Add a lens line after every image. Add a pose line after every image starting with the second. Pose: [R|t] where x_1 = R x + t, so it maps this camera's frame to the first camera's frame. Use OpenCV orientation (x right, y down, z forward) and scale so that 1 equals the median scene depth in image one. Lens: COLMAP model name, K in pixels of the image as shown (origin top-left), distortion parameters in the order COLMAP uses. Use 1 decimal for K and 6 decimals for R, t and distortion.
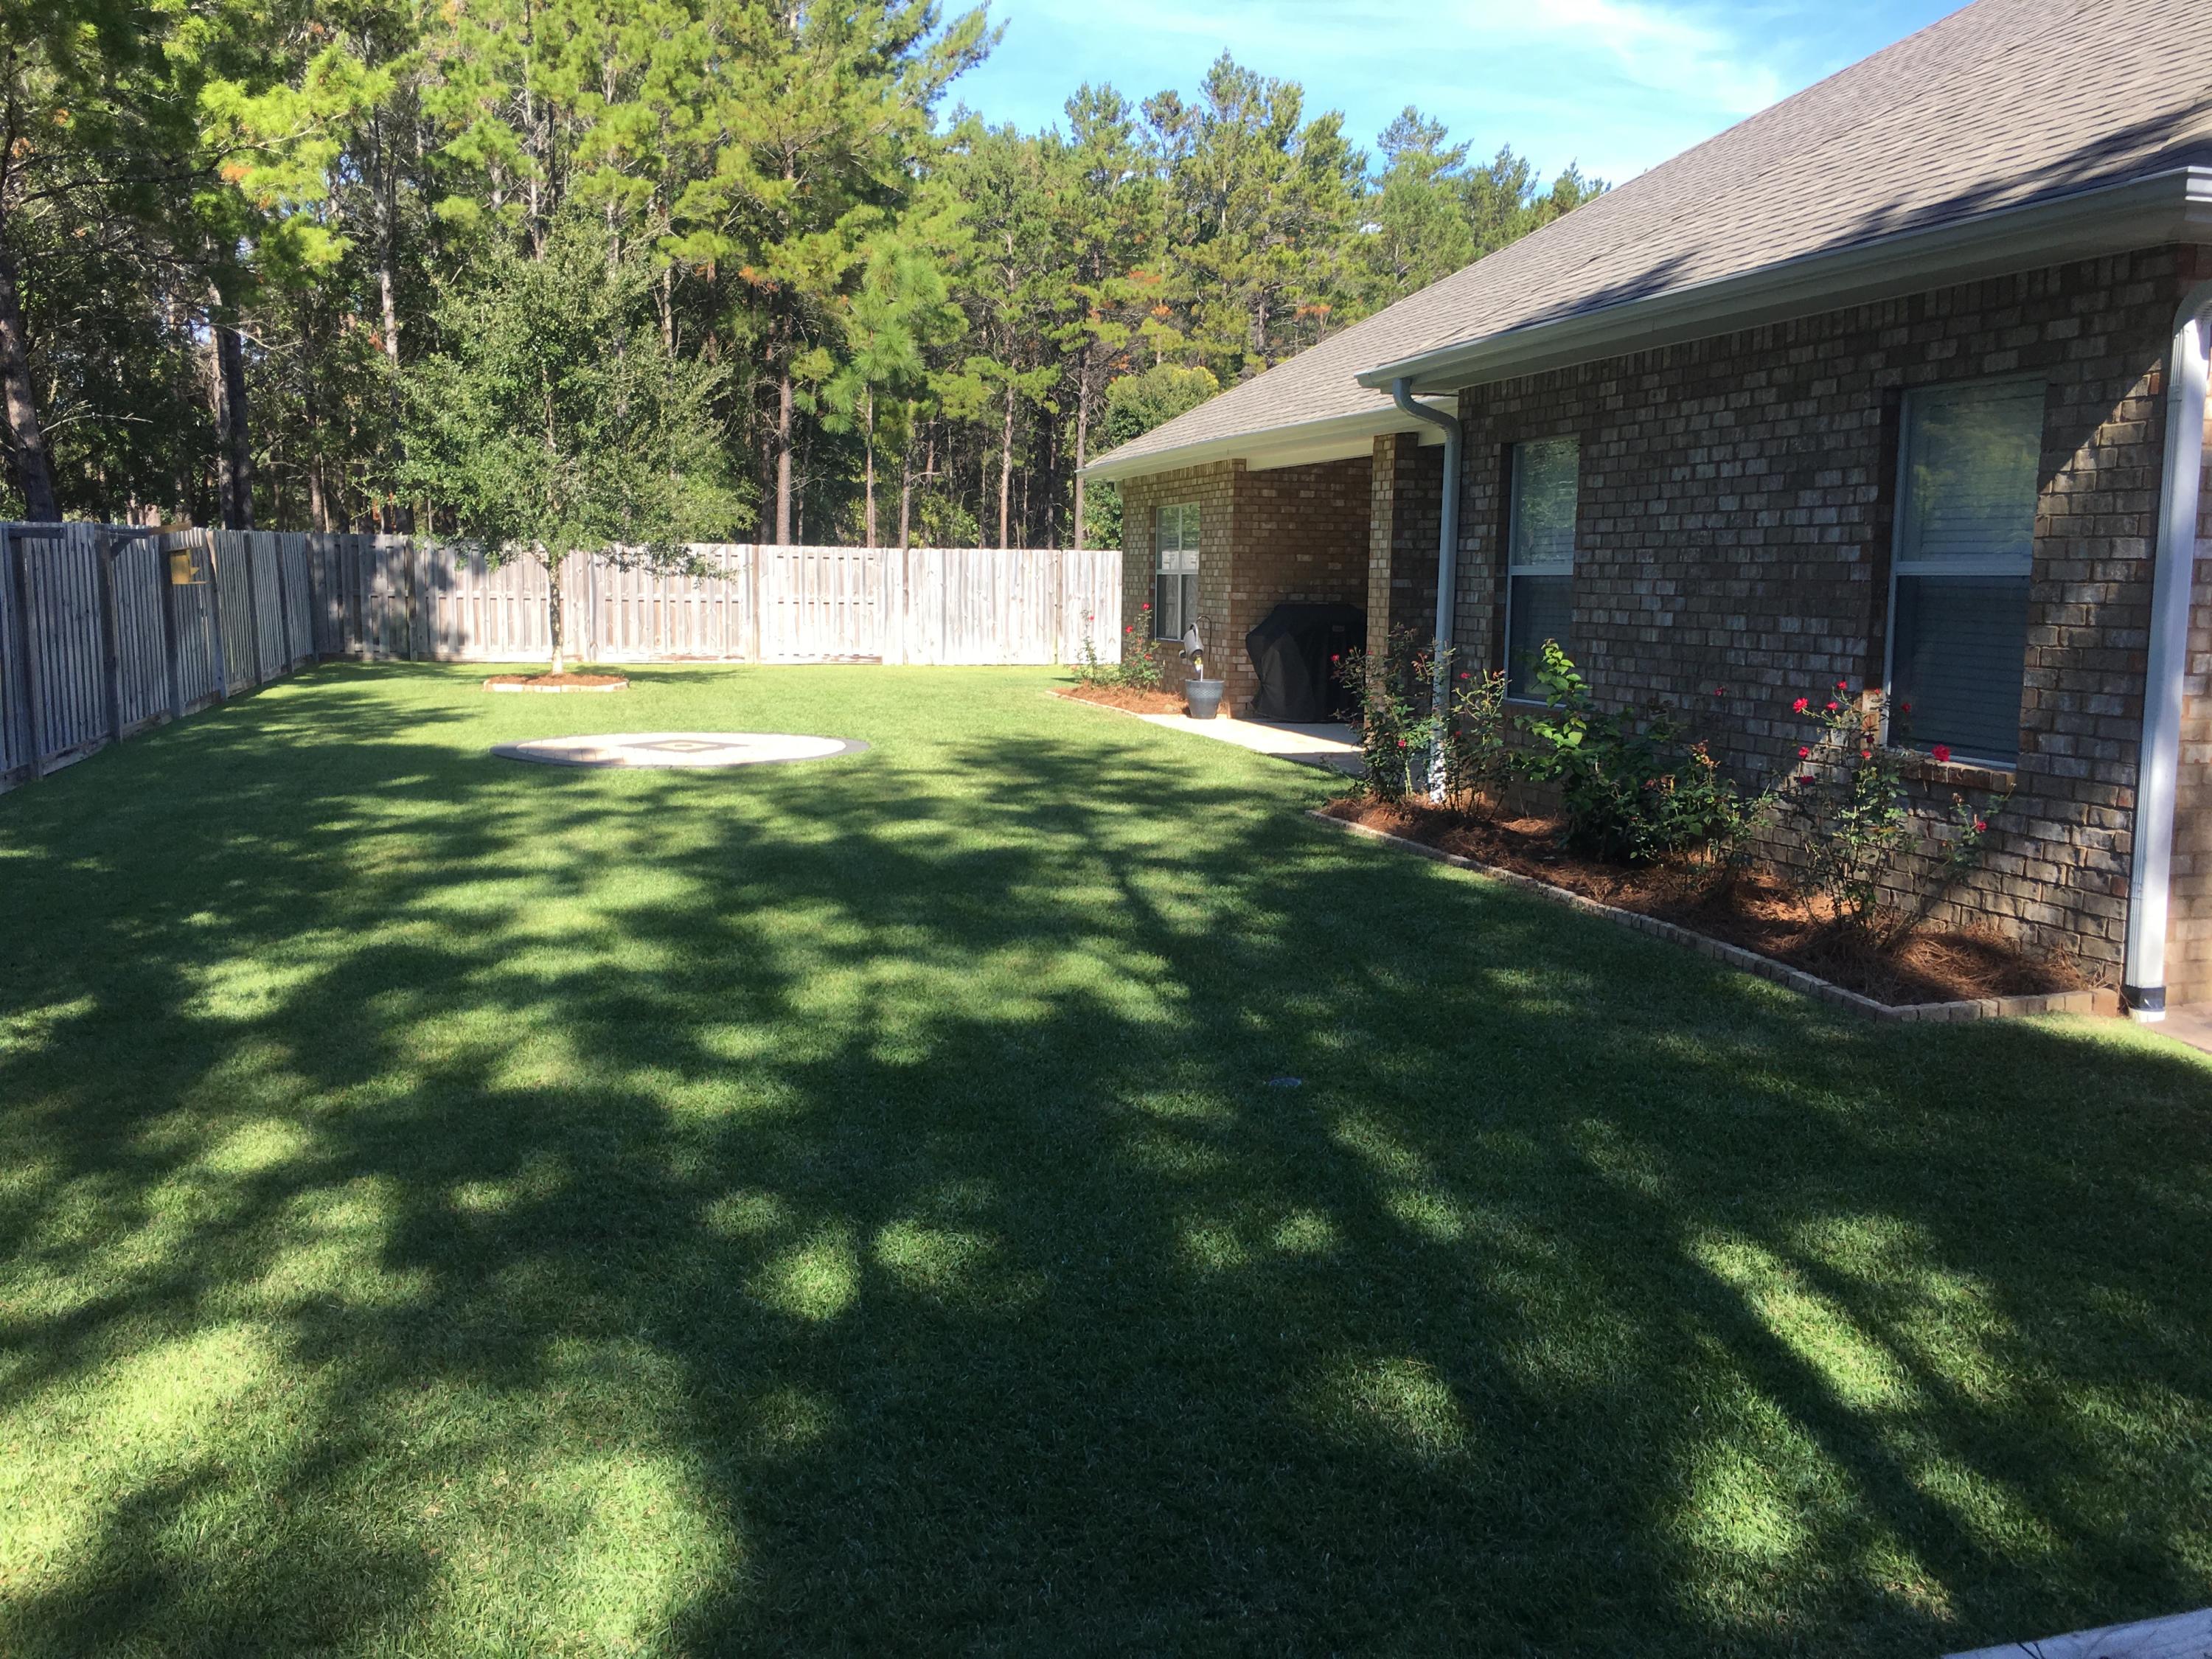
lens RADIAL K [[1886.2, 0, 1106.0], [0, 1886.2, 829.5], [0, 0, 1]] dist [0.090095, -0.127446]
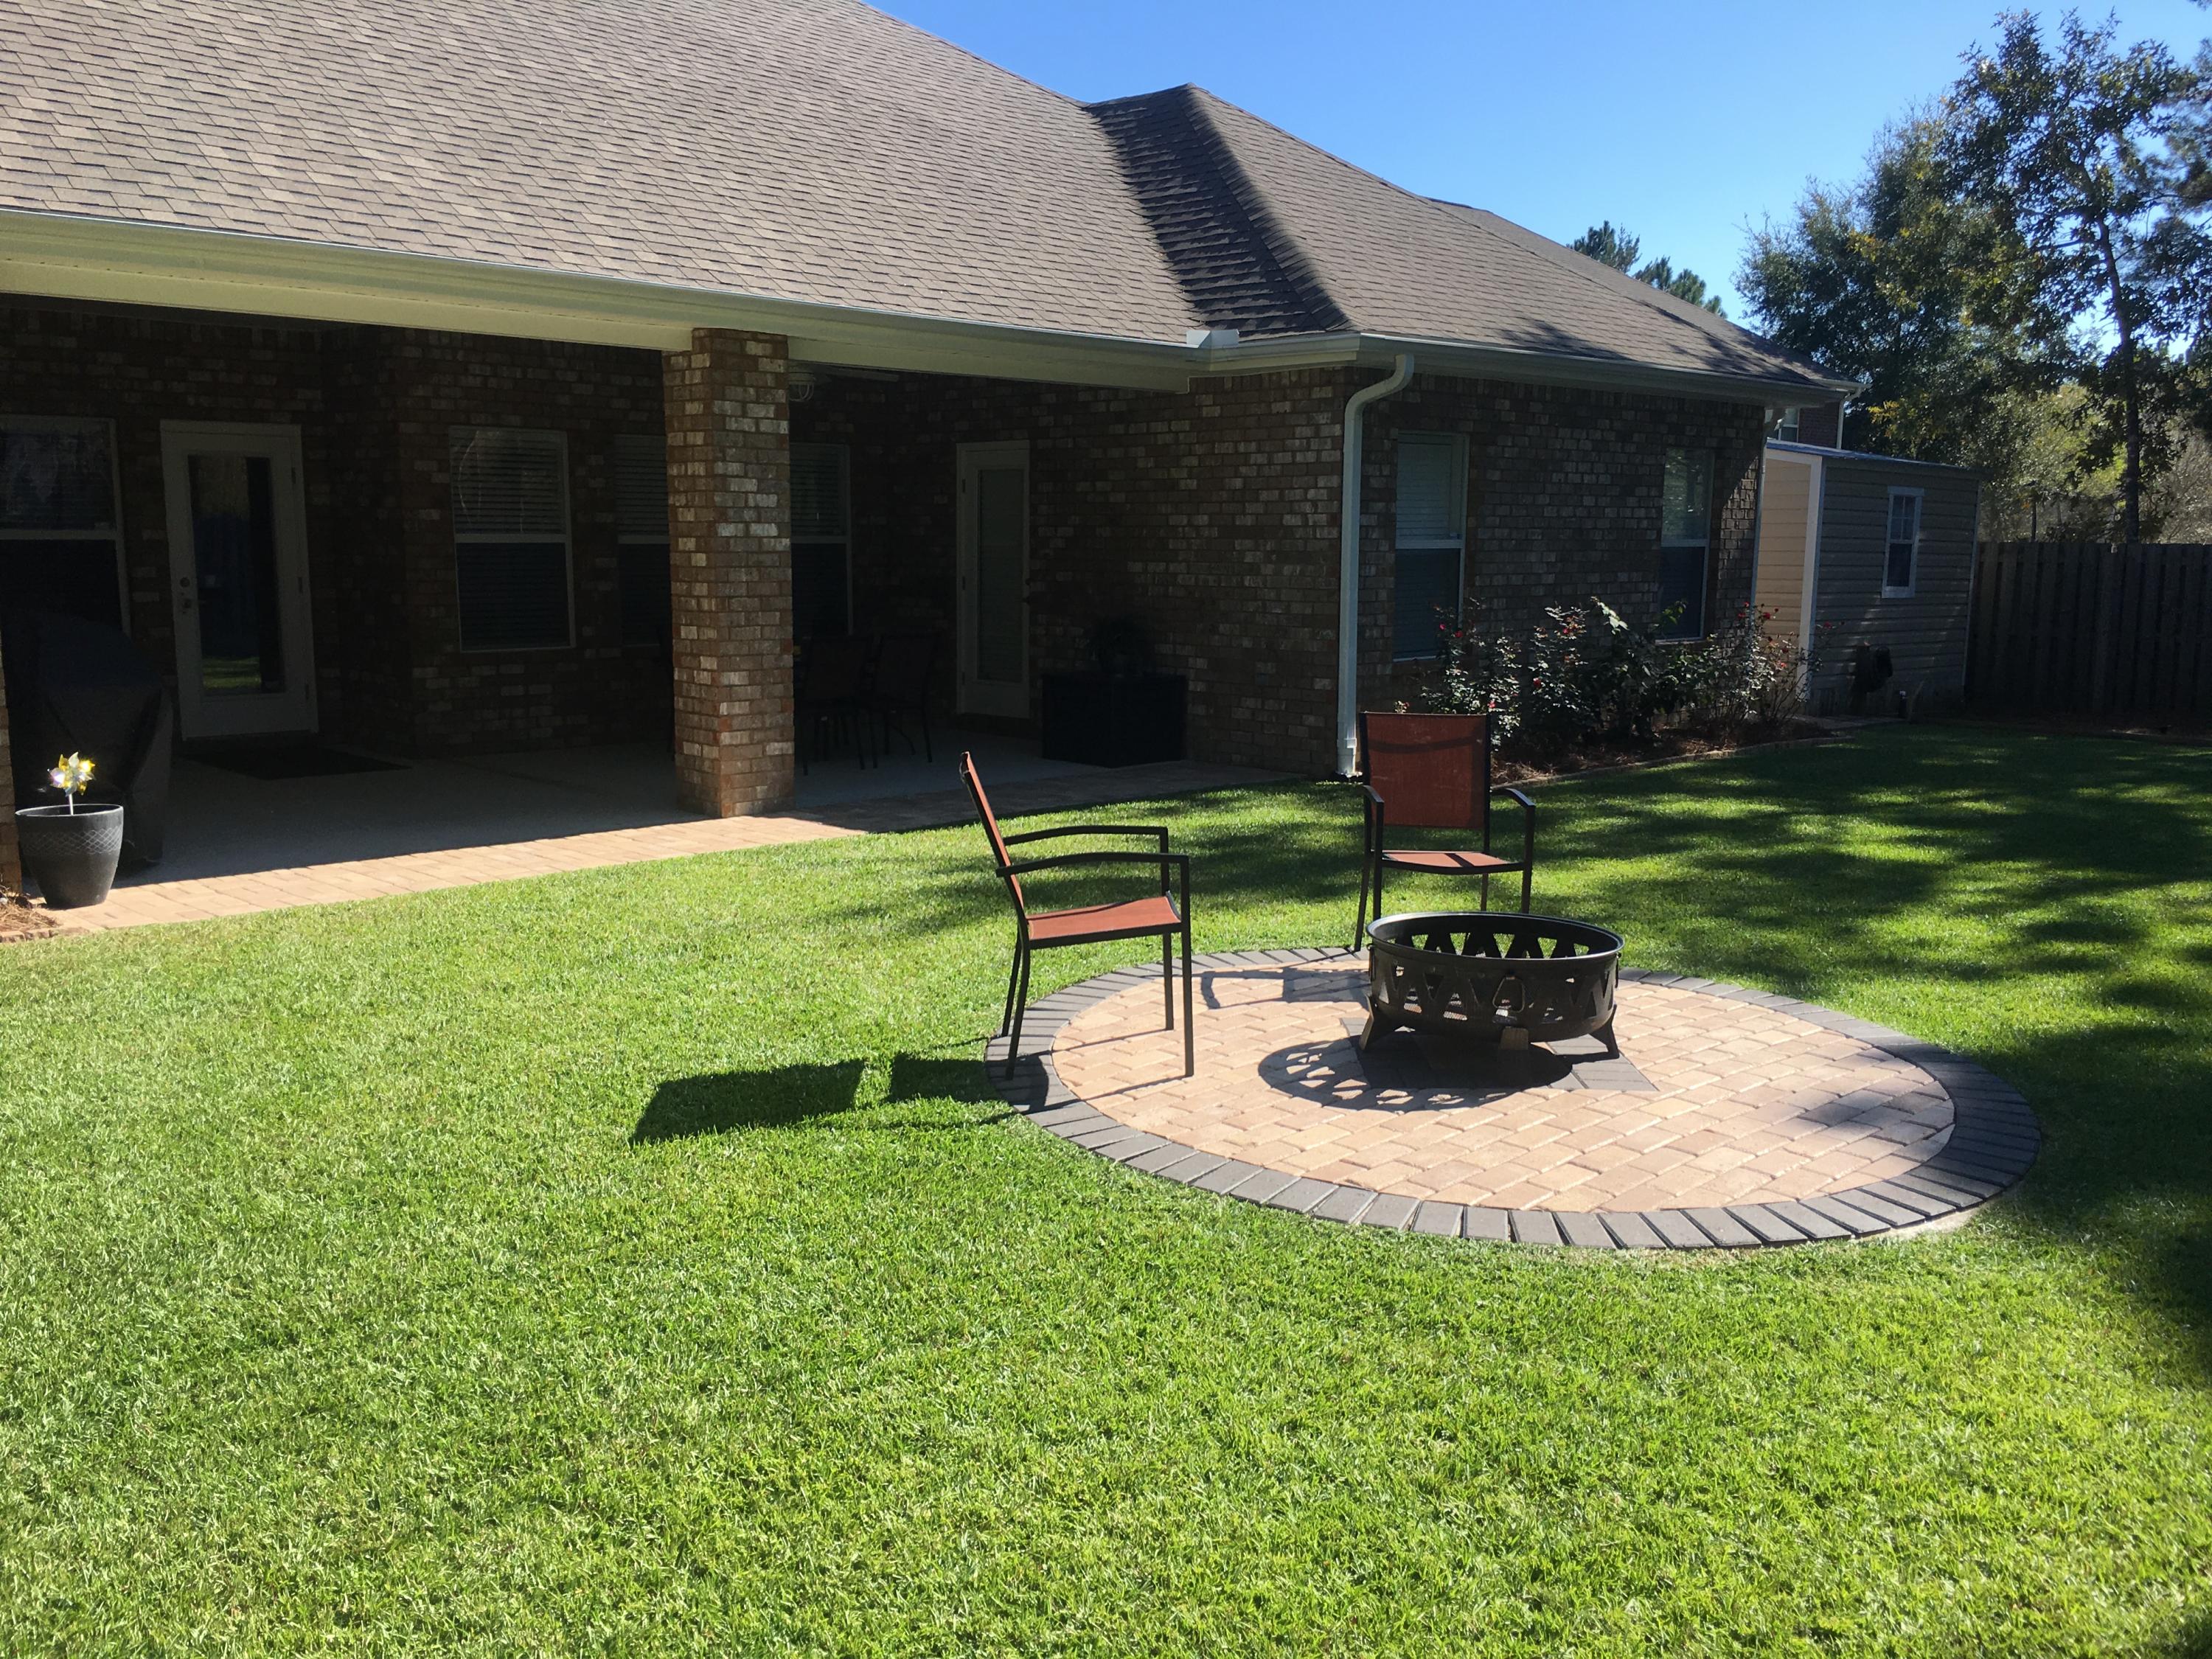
lens RADIAL K [[1899.5, 0, 1095.4], [0, 1899.5, 823.6], [0, 0, 1]] dist [0.072336, -0.103491]
pose [[-0.475597, -0.149088, 0.866937, -0.310145], [0.104387, 0.969004, 0.223907, -0.110077], [-0.873448, 0.196986, -0.445292, 0.751182]]
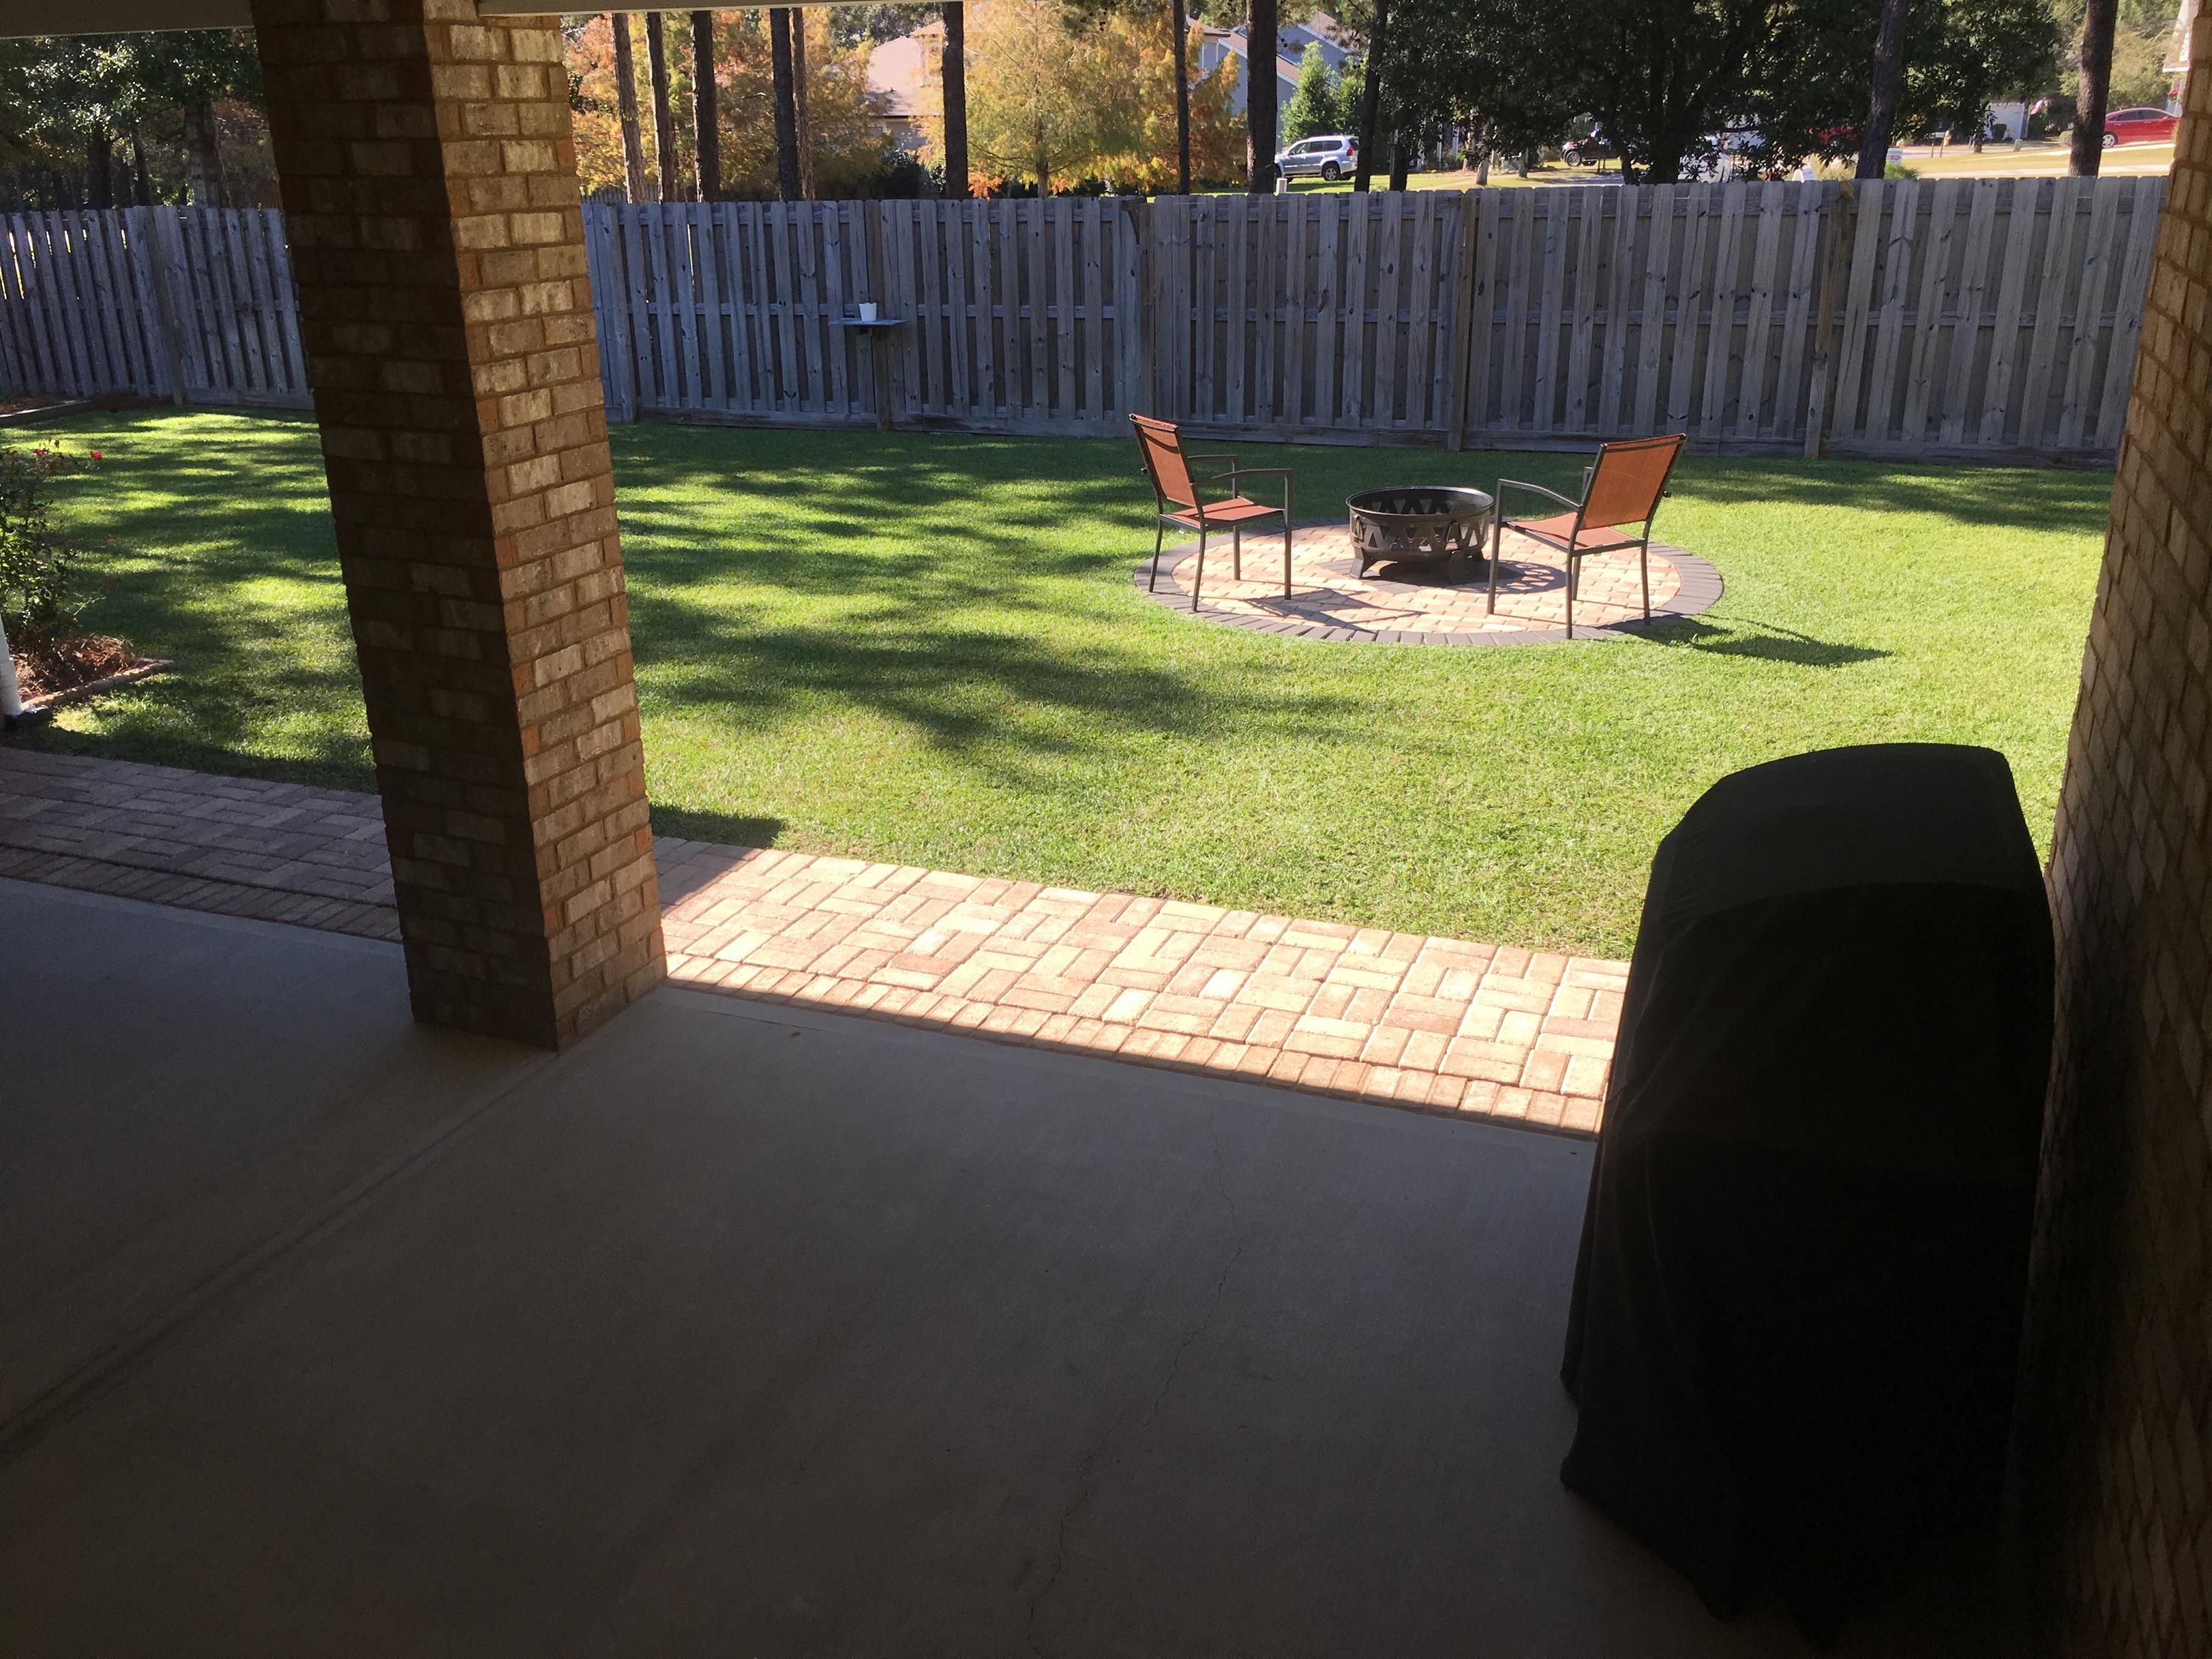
lens RADIAL K [[1899.5, 0, 1095.4], [0, 1899.5, 823.6], [0, 0, 1]] dist [0.072336, -0.103491]
pose [[-0.601029, 0.278795, -0.749024, 0.214086], [-0.096616, 0.904968, 0.414365, -0.136549], [0.793366, 0.321413, -0.516976, 0.781473]]
